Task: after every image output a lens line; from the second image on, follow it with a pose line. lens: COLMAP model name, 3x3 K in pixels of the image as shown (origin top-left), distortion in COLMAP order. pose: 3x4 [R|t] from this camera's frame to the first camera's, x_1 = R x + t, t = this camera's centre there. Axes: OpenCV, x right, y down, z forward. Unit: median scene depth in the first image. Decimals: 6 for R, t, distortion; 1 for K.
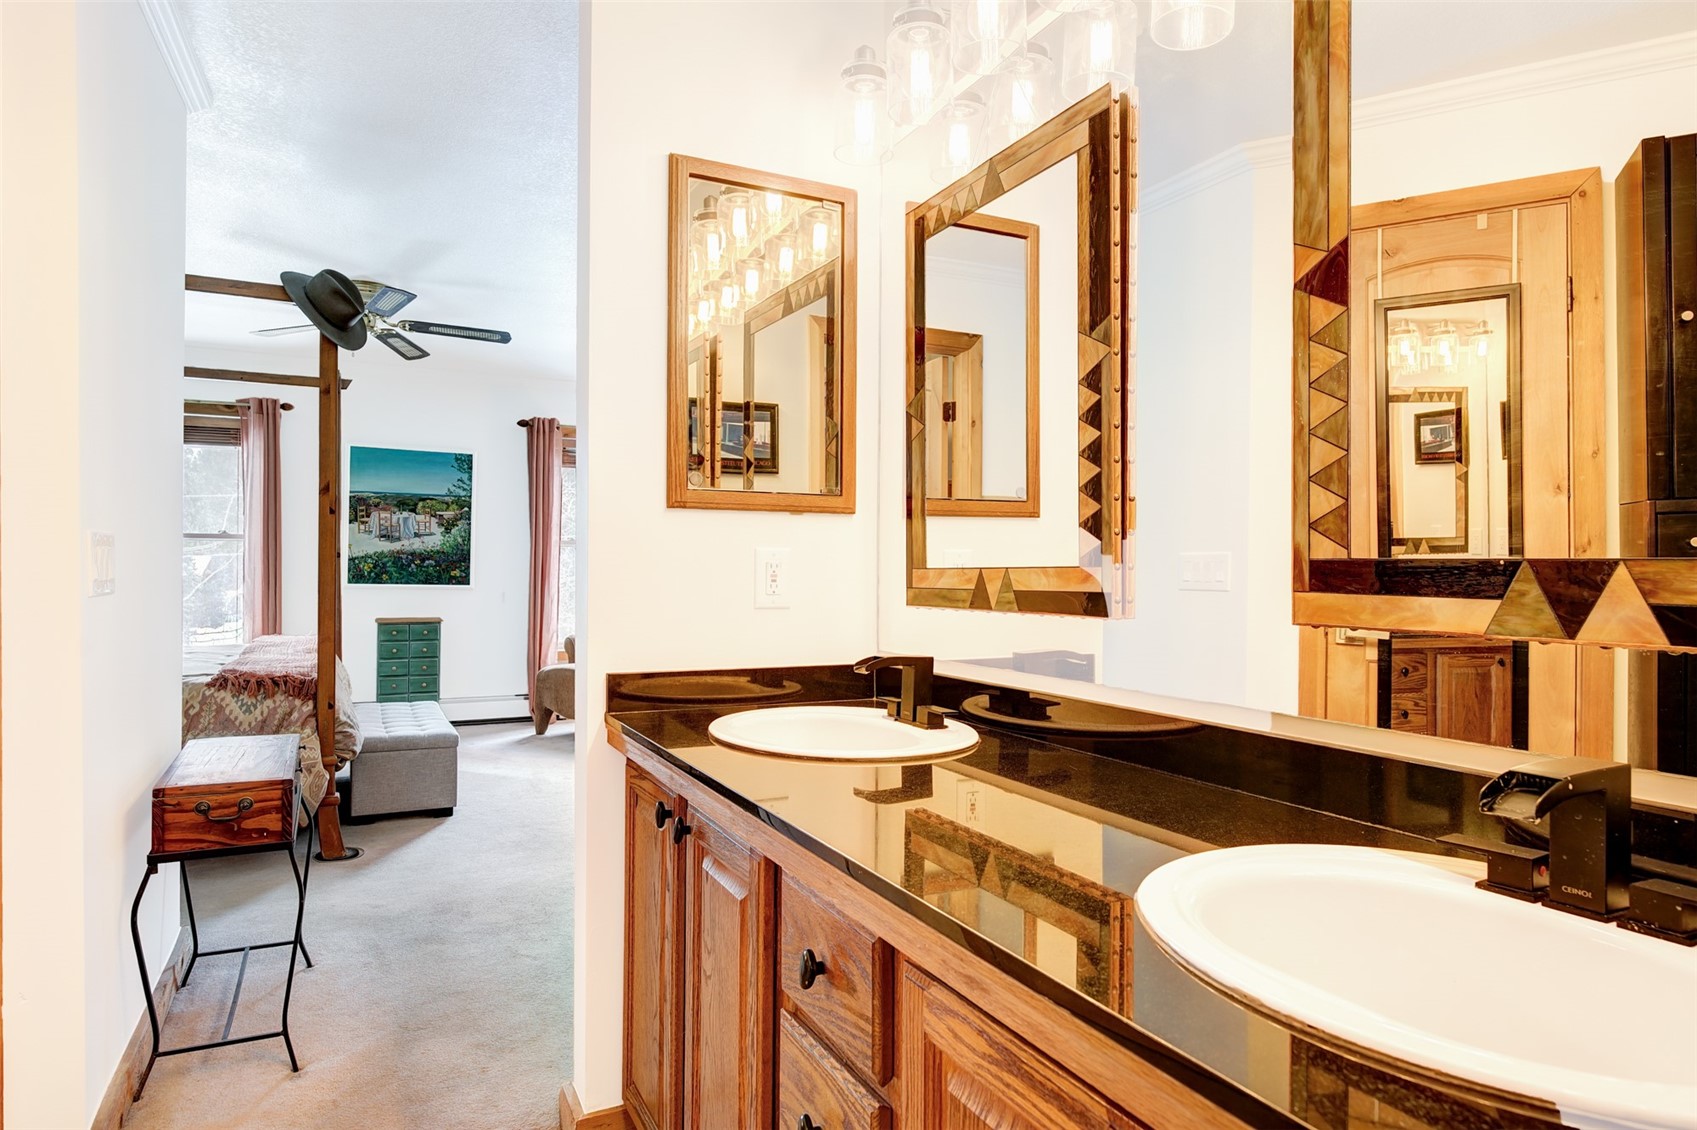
lens RADIAL K [[974.7, 0, 849.5], [0, 974.7, 569.4], [0, 0, 1]] dist [0.002302, -0.000670]
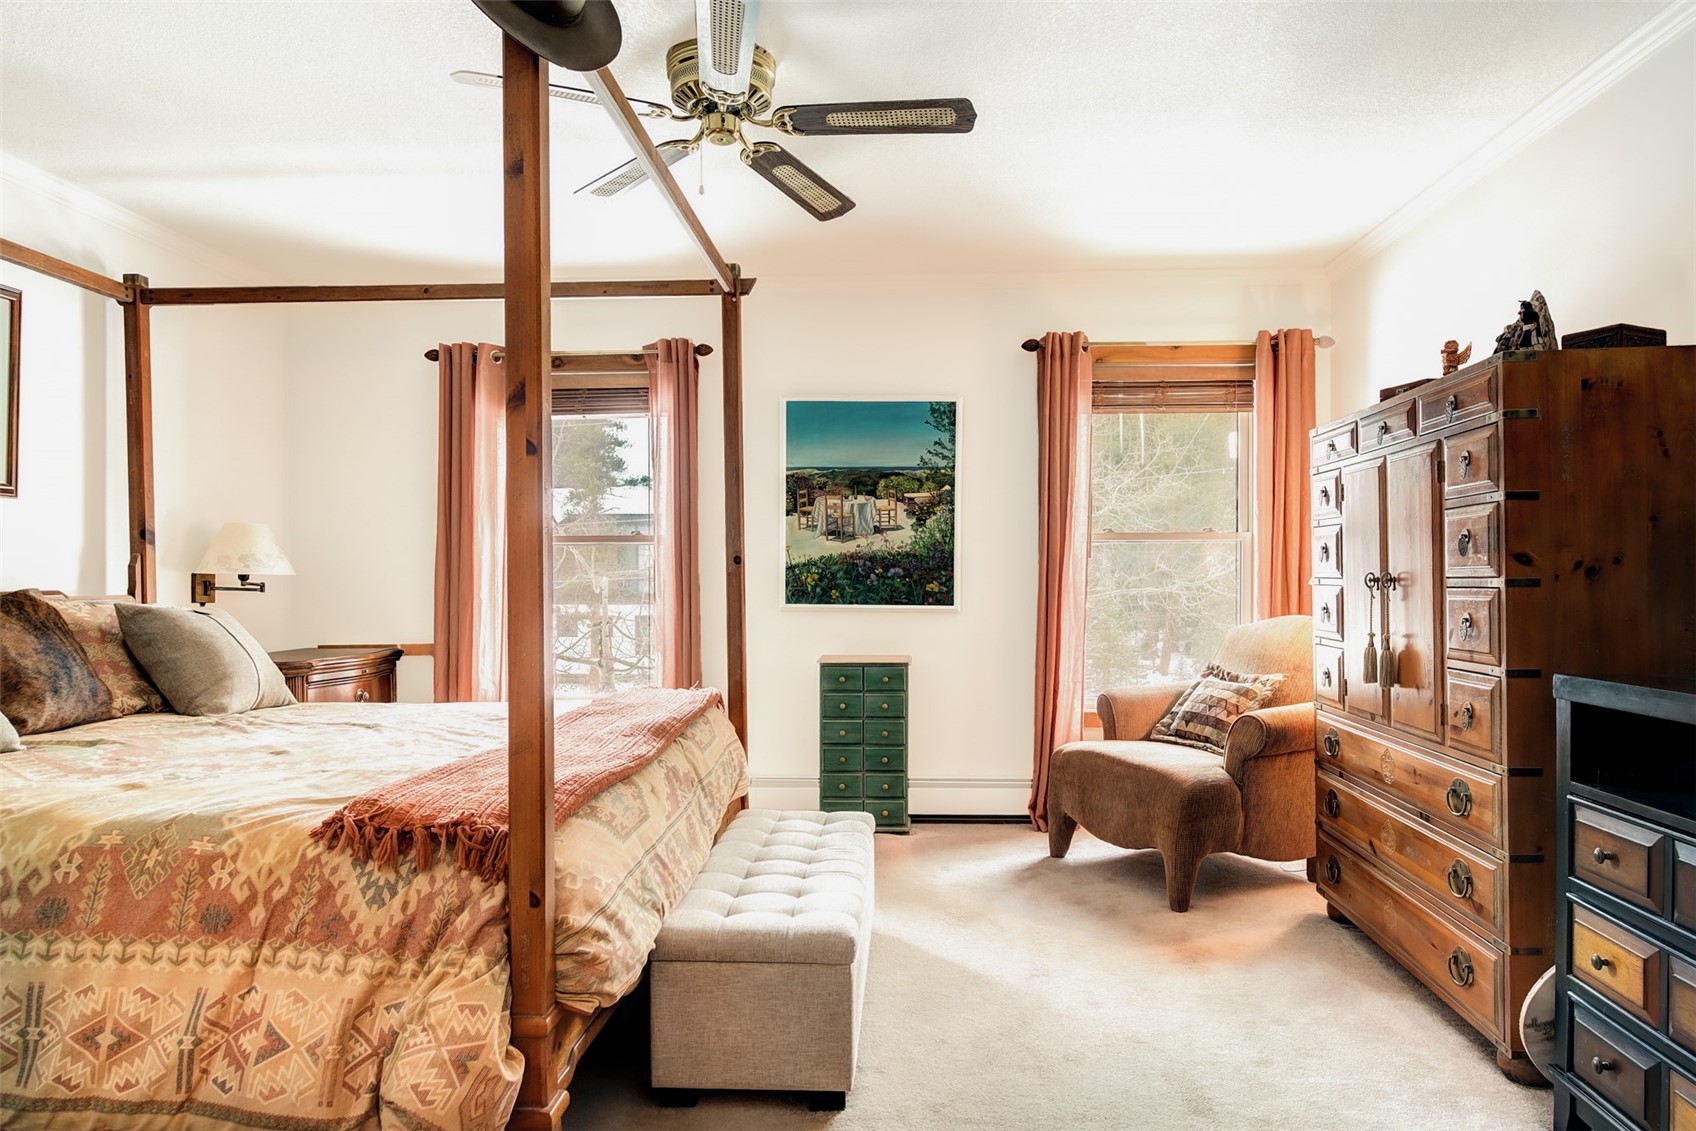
lens RADIAL K [[1075.9, 0, 869.0], [0, 1075.9, 599.8], [0, 0, 1]] dist [-0.003541, 0.004937]
pose [[0.873048, -0.001727, -0.487632, -0.095631], [0.010615, 0.999824, 0.015464, 0.000784], [0.487519, -0.018677, 0.872912, 0.368326]]
